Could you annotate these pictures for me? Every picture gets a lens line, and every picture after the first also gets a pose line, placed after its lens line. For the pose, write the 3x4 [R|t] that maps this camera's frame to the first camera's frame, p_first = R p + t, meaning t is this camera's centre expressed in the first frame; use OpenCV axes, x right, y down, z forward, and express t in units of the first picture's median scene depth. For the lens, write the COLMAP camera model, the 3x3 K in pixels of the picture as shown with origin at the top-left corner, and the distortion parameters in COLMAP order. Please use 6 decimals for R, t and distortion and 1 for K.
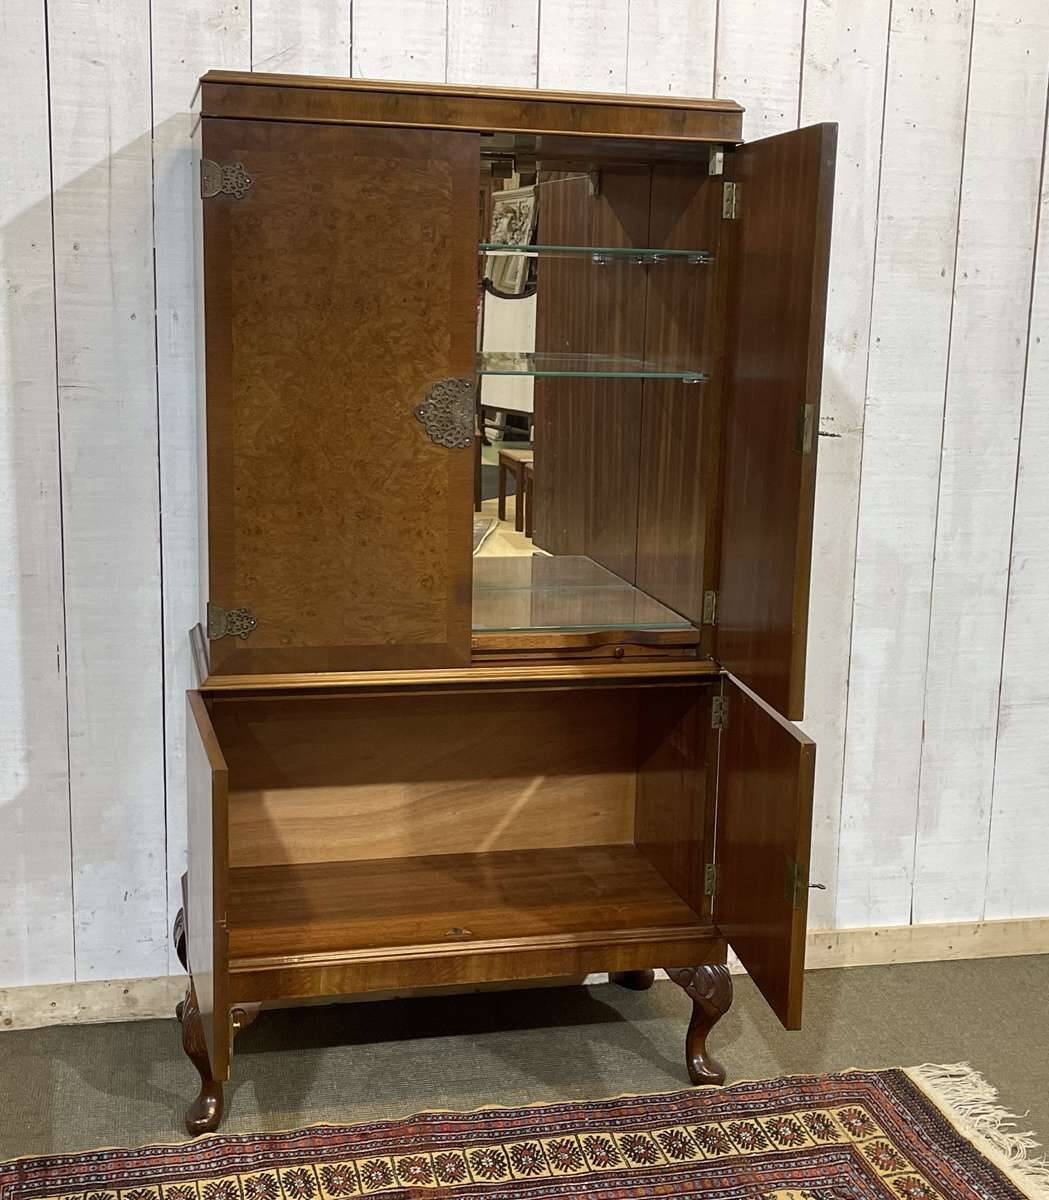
lens RADIAL K [[1692.9, 0, 528.5], [0, 1692.9, 594.7], [0, 0, 1]] dist [0.068940, 0.000000]
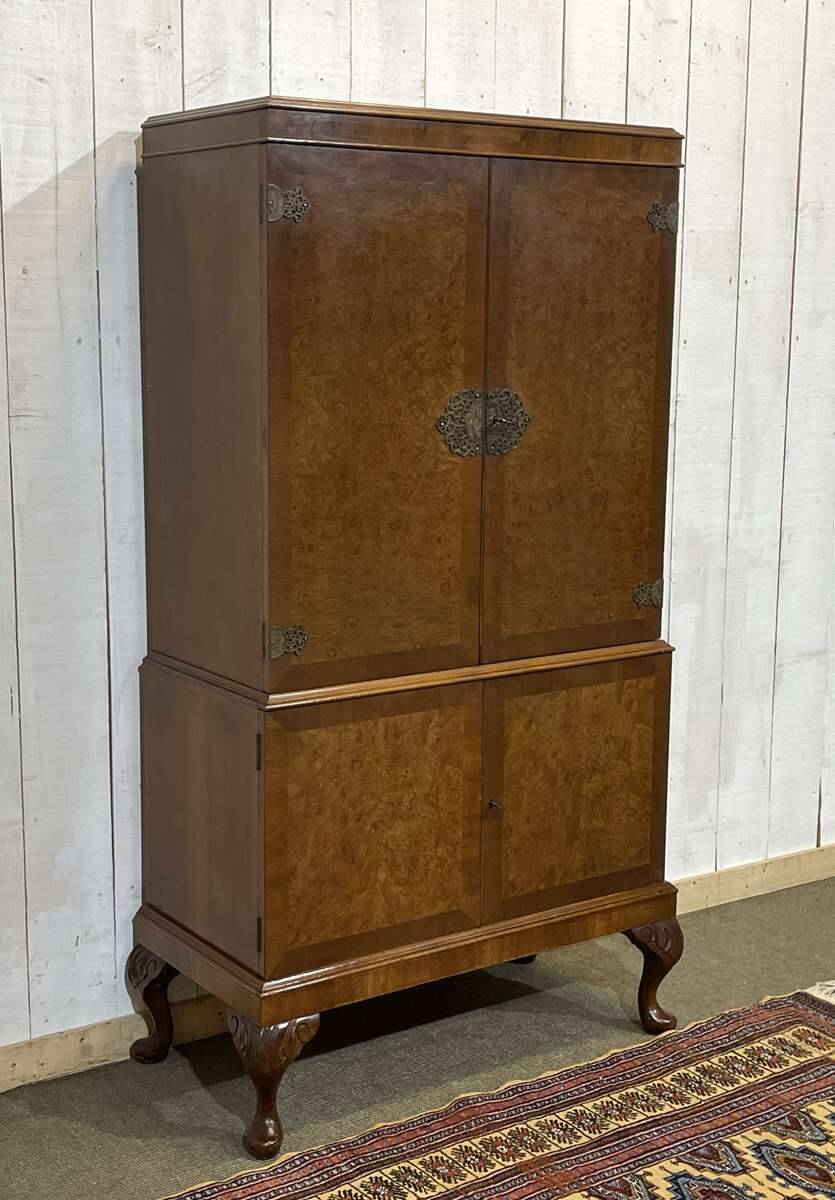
lens RADIAL K [[1751.9, 0, 363.5], [0, 1751.9, 591.5], [0, 0, 1]] dist [0.104751, 0.000000]
pose [[0.936155, -0.078212, 0.342777, -0.454909], [0.081533, 0.996659, 0.004735, -0.012839], [-0.342002, 0.023515, 0.939405, 0.002735]]
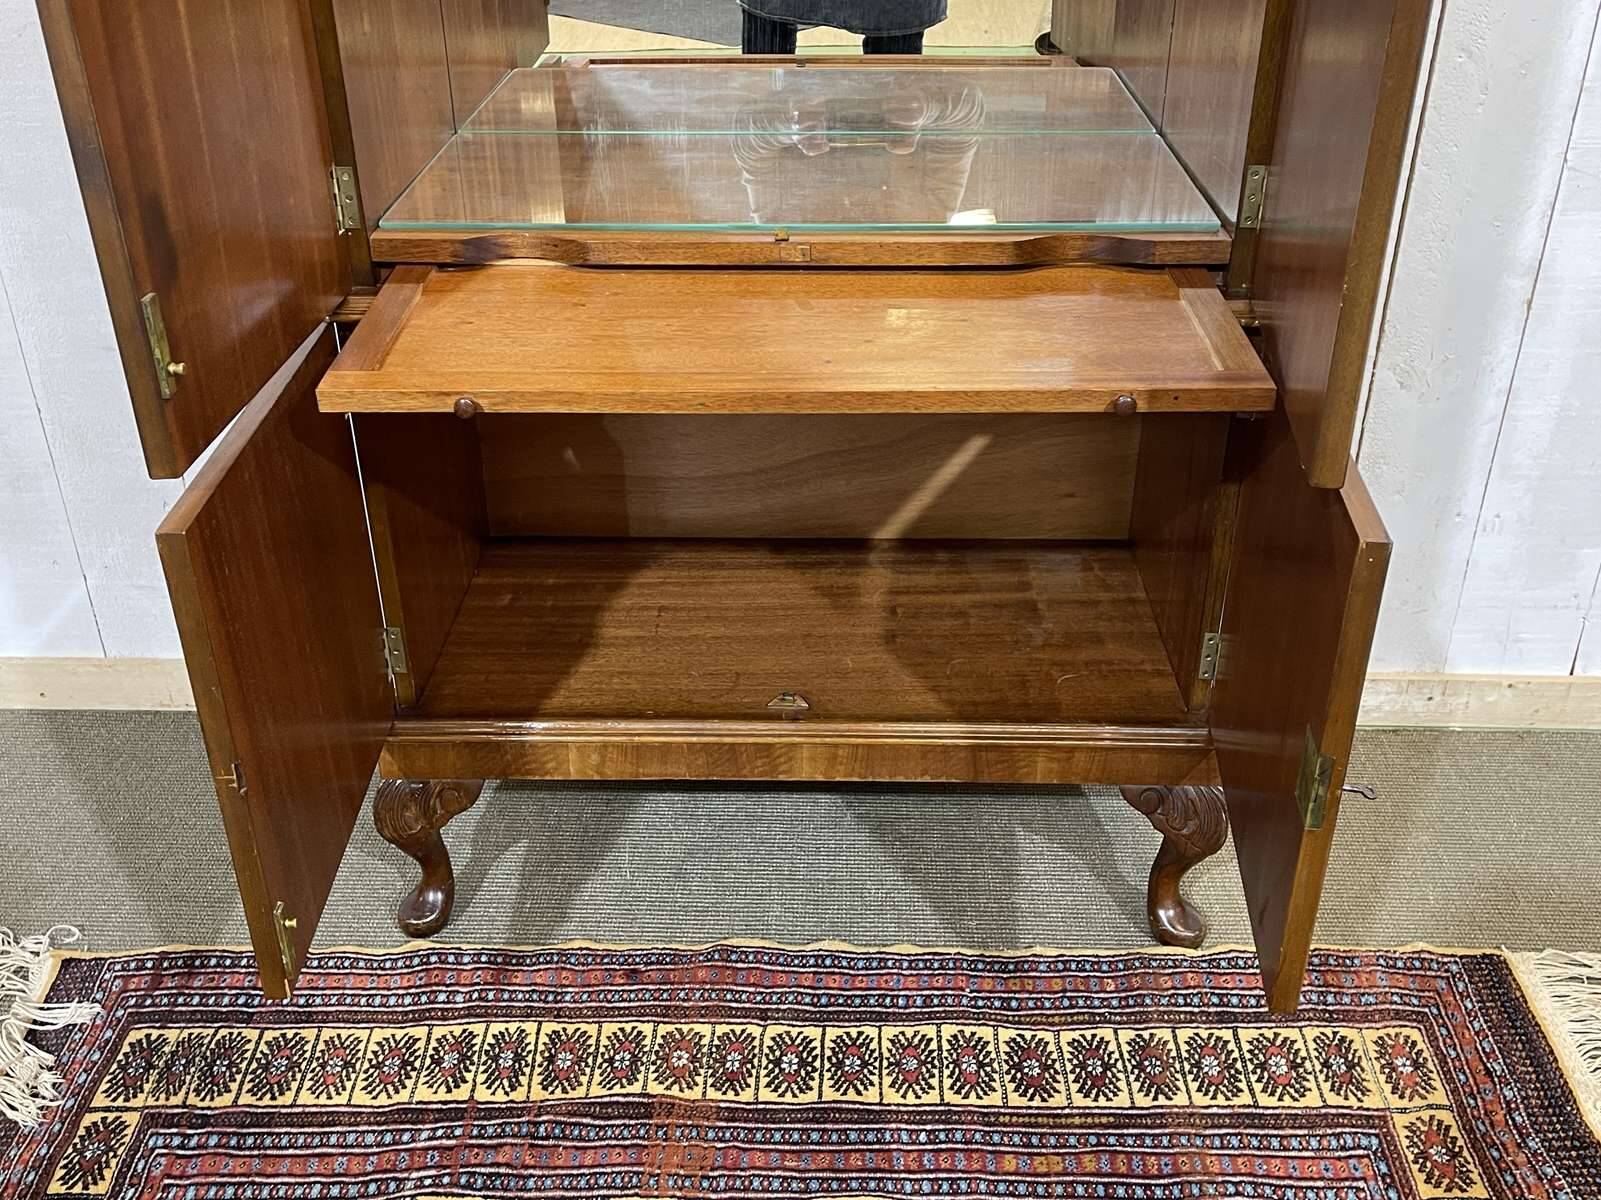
lens RADIAL K [[1553.4, 0, 802.9], [0, 1553.4, 588.3], [0, 0, 1]] dist [0.042524, 0.000000]
pose [[0.965564, 0.100702, -0.239885, 0.100830], [-0.017812, 0.945474, 0.325210, -0.033475], [0.259555, -0.309738, 0.914710, 0.477718]]
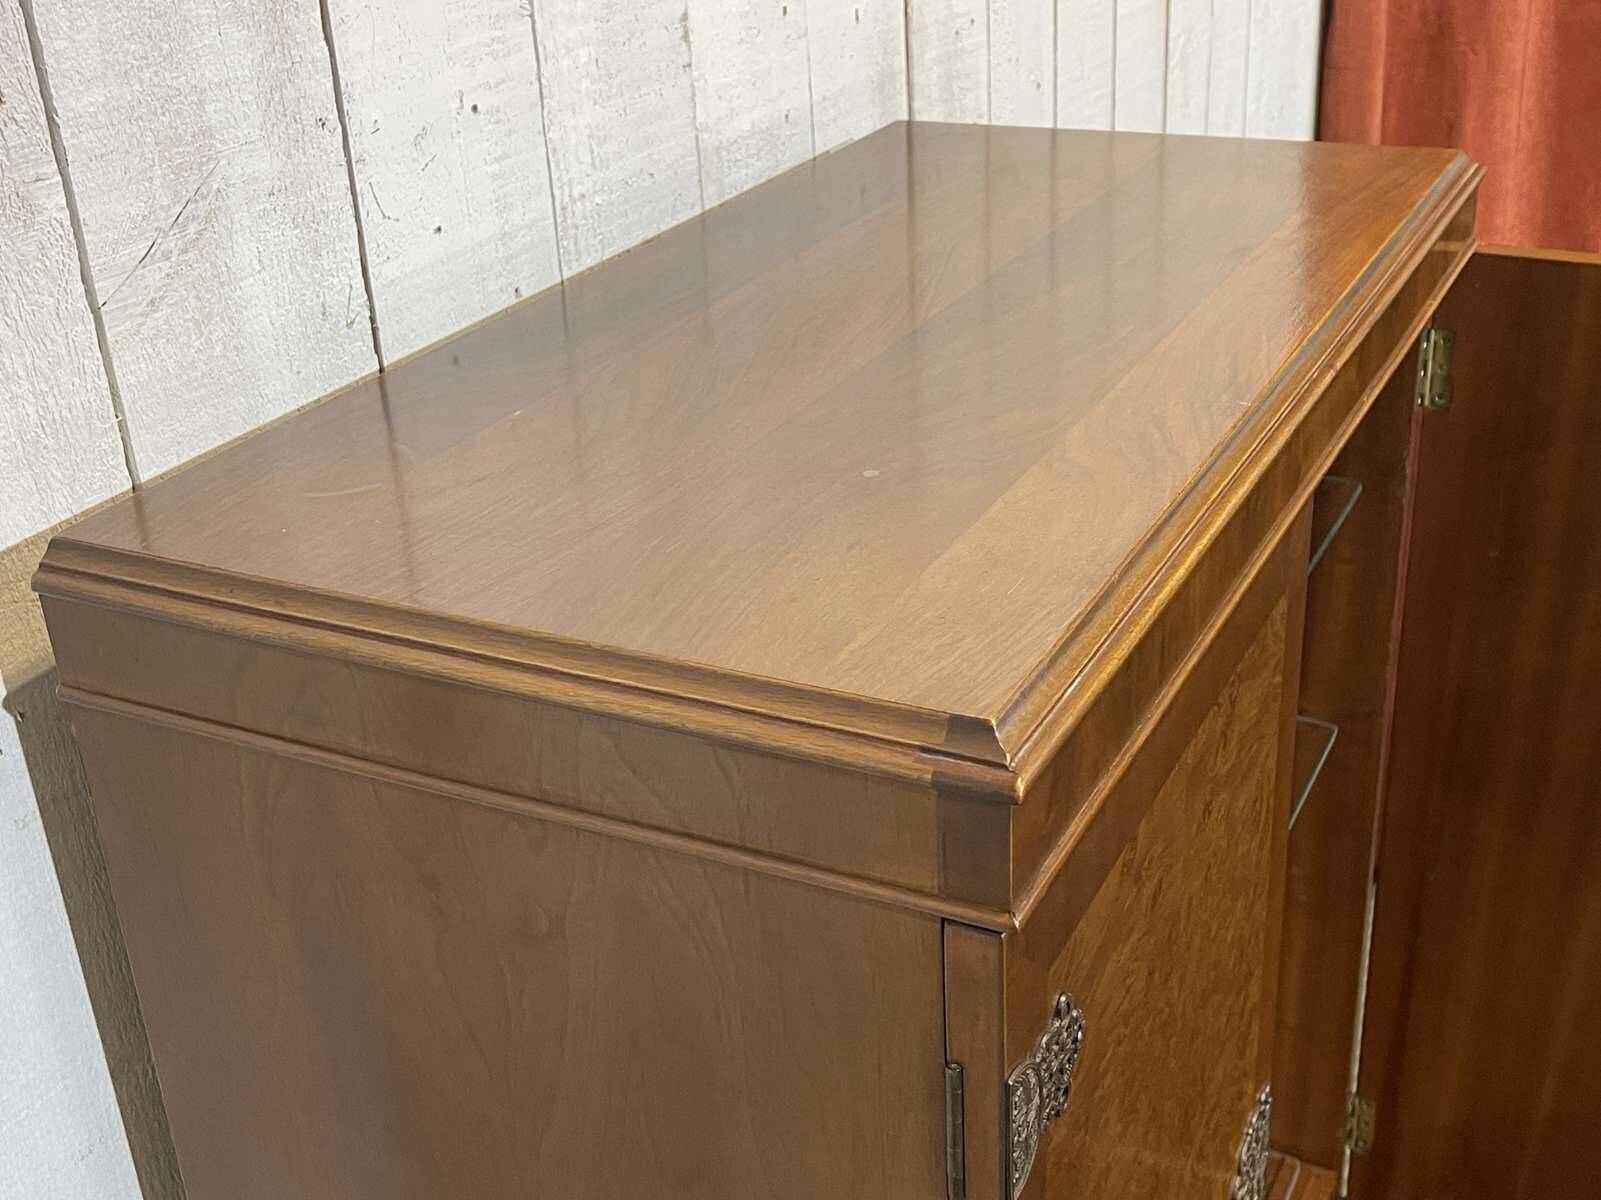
lens RADIAL K [[1886.8, 0, 800.0], [0, 1886.8, 600.6], [0, 0, 1]] dist [0.048087, 0.000000]
pose [[0.649333, -0.382381, 0.657382, -0.305938], [0.202354, 0.920113, 0.335328, -0.354558], [-0.733089, -0.084716, 0.674836, 0.754718]]
